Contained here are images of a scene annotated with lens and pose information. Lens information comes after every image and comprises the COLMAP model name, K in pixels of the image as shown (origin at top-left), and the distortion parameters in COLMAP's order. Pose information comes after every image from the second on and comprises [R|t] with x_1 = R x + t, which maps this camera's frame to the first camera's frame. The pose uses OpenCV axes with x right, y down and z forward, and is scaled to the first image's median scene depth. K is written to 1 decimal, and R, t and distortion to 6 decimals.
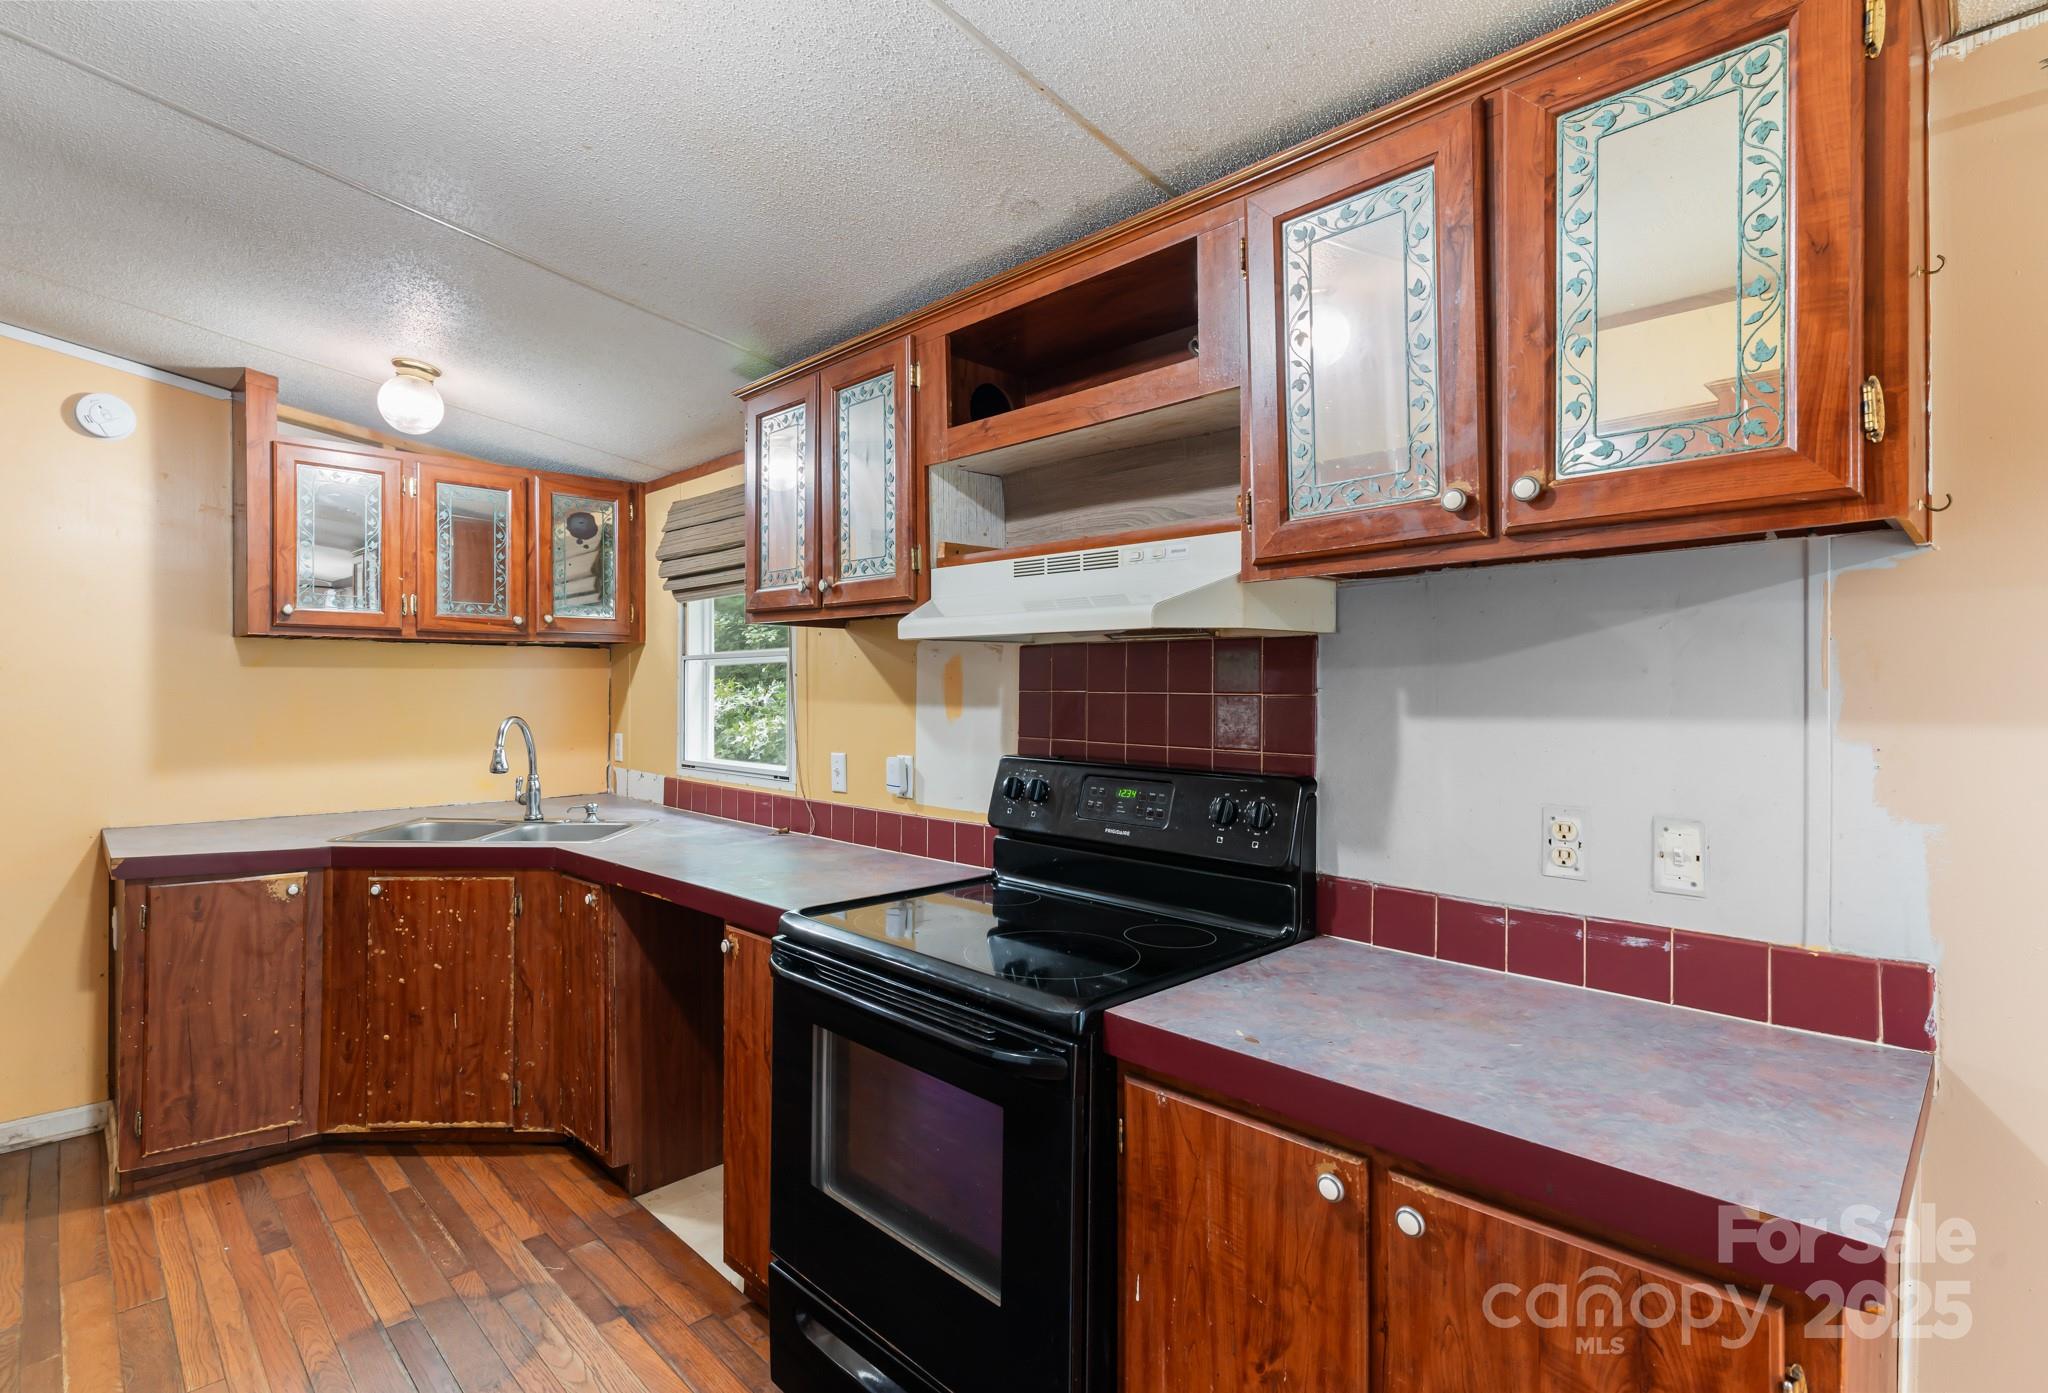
lens RADIAL K [[983.7, 0, 1001.0], [0, 983.7, 695.0], [0, 0, 1]] dist [-0.001056, 0.002265]
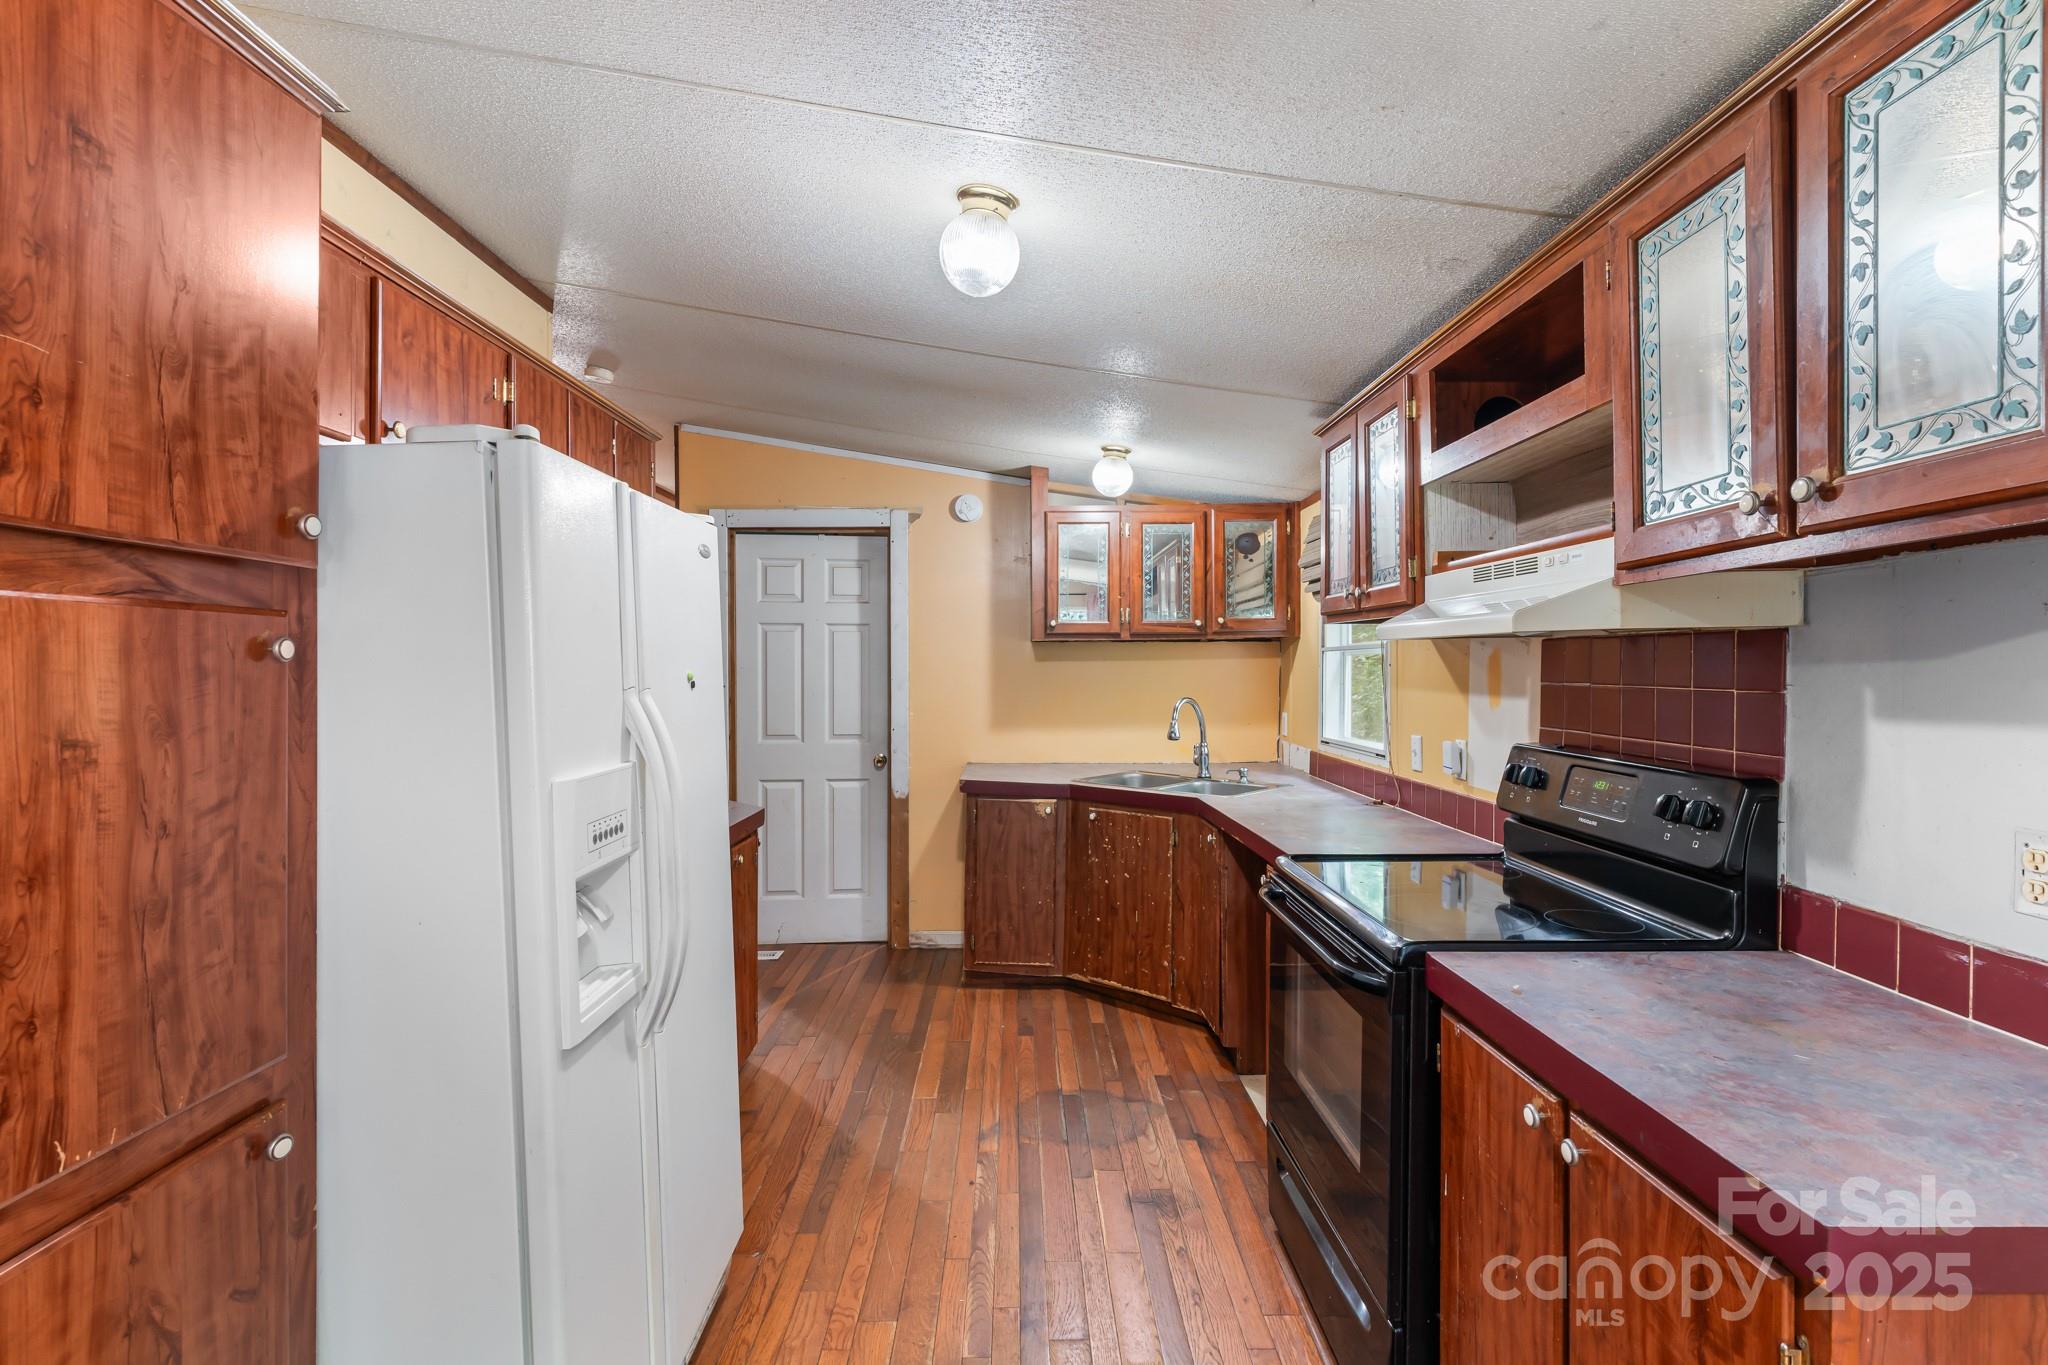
lens RADIAL K [[968.7, 0, 1022.2], [0, 968.7, 681.5], [0, 0, 1]] dist [0.001980, -0.001264]
pose [[0.723790, 0.004677, -0.690004, 0.431056], [0.000819, 0.999971, 0.007637, -0.017782], [0.690020, -0.006093, 0.723765, -0.159854]]
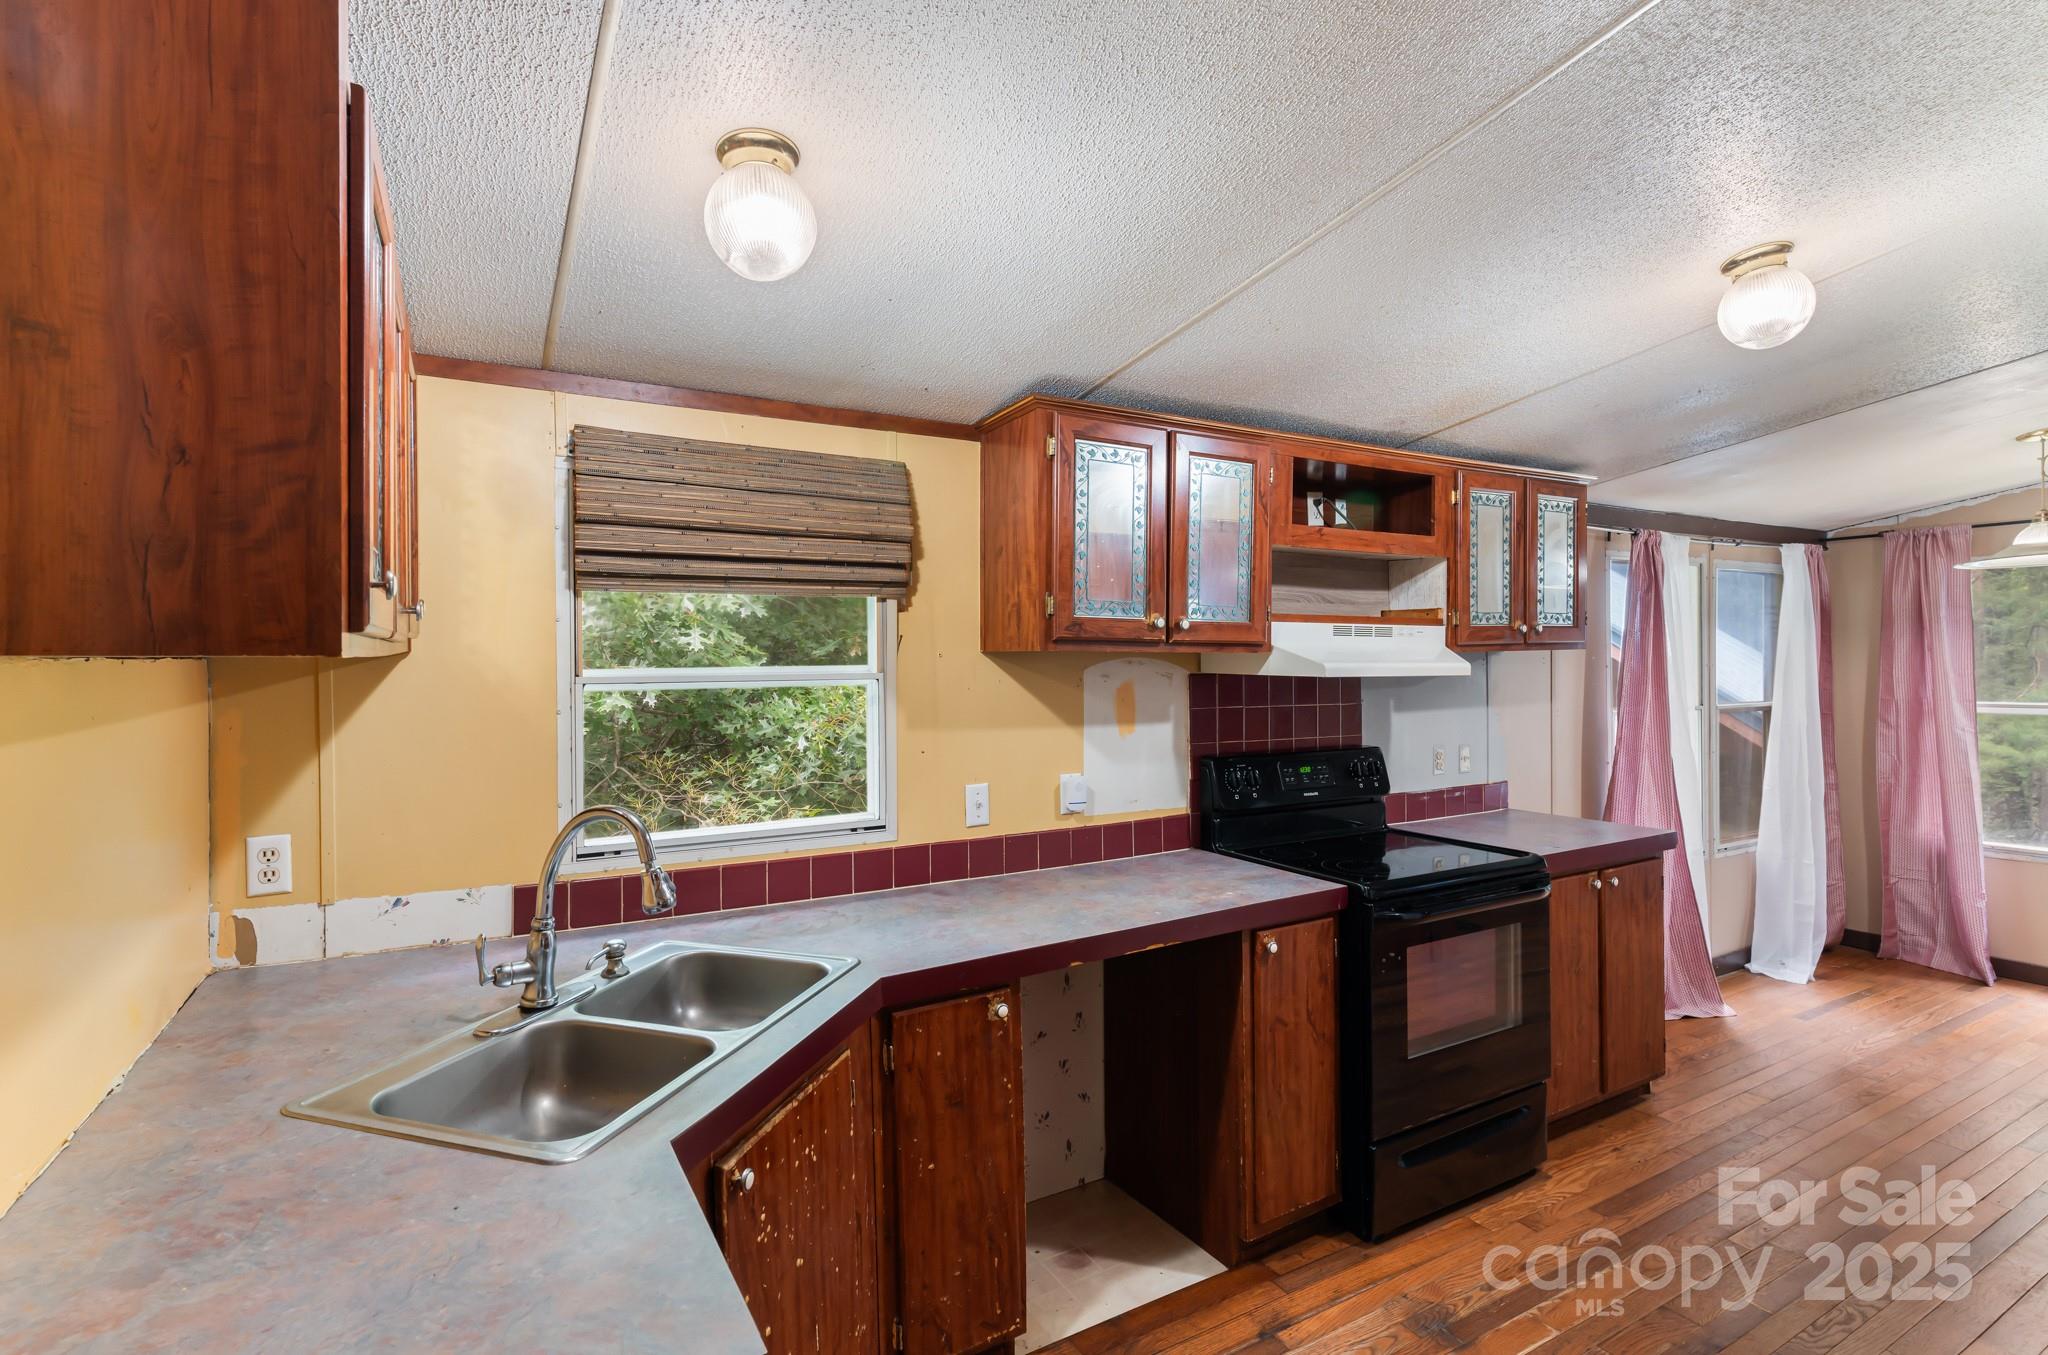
lens RADIAL K [[968.7, 0, 1019.0], [0, 968.7, 662.9], [0, 0, 1]] dist [0.001980, -0.001264]
pose [[0.251779, -0.006627, 0.967762, -1.689100], [0.012997, 0.999910, 0.003466, -0.094937], [-0.967698, 0.011706, 0.251842, 1.173265]]
